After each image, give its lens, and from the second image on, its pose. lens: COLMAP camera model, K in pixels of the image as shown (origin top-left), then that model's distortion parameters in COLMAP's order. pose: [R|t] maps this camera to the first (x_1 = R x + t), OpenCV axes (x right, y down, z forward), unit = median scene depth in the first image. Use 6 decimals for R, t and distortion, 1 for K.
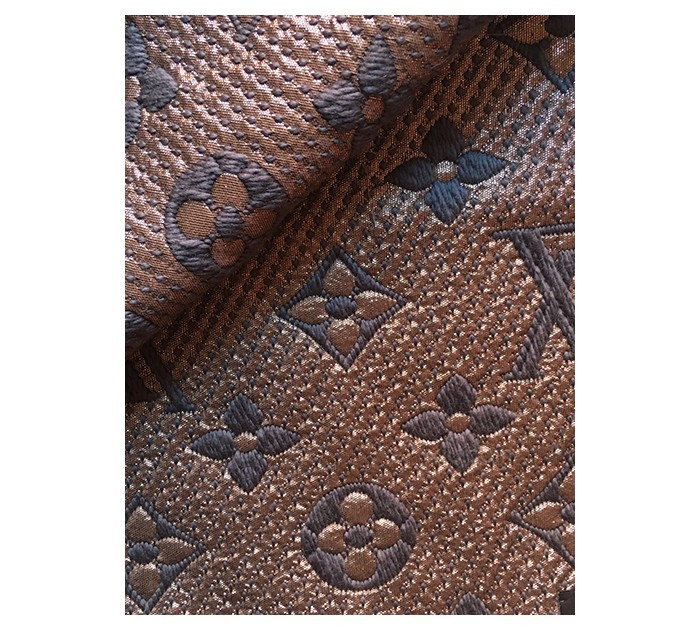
lens RADIAL K [[685.2, 0, 352.6], [0, 685.2, 309.4], [0, 0, 1]] dist [-0.025436, 0.000000]
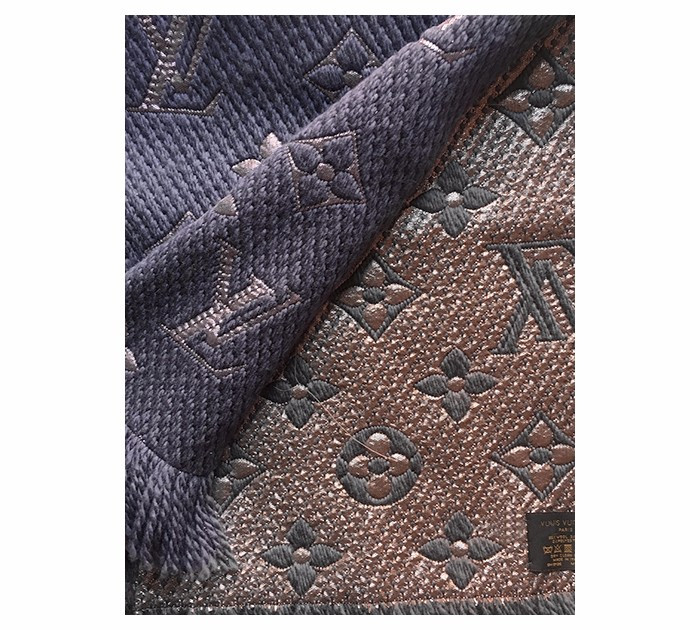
lens RADIAL K [[685.2, 0, 349.5], [0, 685.2, 319.7], [0, 0, 1]] dist [-0.025436, 0.000000]
pose [[0.998224, 0.046509, -0.037225, -0.012216], [-0.046803, 0.998879, -0.007089, 0.057254], [0.036854, 0.008819, 0.999282, -0.367247]]
